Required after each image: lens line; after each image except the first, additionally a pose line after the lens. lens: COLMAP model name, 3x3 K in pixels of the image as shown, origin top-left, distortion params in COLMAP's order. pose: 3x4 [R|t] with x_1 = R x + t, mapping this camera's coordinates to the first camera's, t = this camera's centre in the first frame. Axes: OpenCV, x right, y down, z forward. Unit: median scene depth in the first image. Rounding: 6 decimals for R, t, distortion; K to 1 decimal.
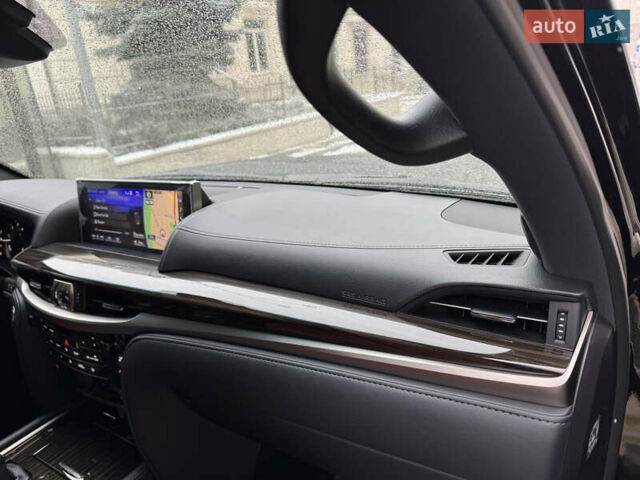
lens RADIAL K [[450.0, 0, 320.0], [0, 450.0, 240.0], [0, 0, 1]] dist [-0.001158, -0.036631]
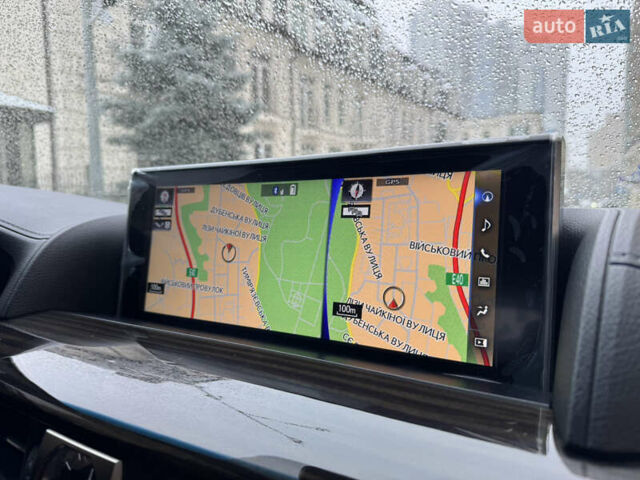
lens RADIAL K [[450.0, 0, 320.0], [0, 450.0, 240.0], [0, 0, 1]] dist [-0.001158, -0.036631]
pose [[0.996746, 0.076696, 0.024804, -0.380574], [-0.068567, 0.968505, -0.239366, 0.024463], [-0.042381, 0.236886, 0.970613, 0.602649]]
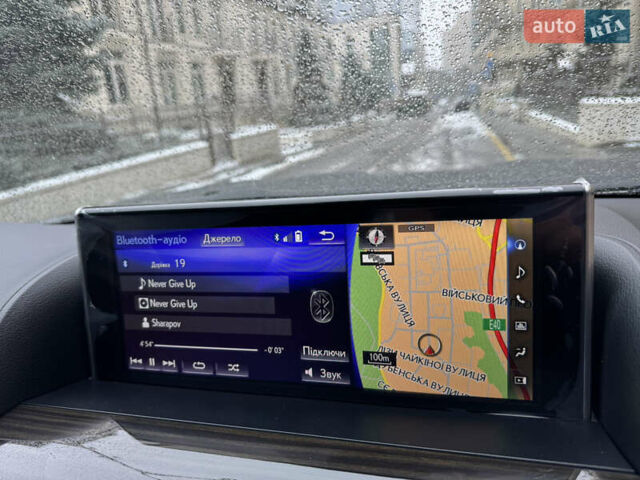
lens RADIAL K [[458.2, 0, 308.9], [0, 458.2, 233.4], [0, 0, 1]] dist [0.002681, -0.071566]
pose [[0.963021, -0.071096, 0.259875, -0.476728], [0.094308, 0.992486, -0.077958, -0.073855], [-0.252380, 0.099583, 0.962490, 0.617485]]
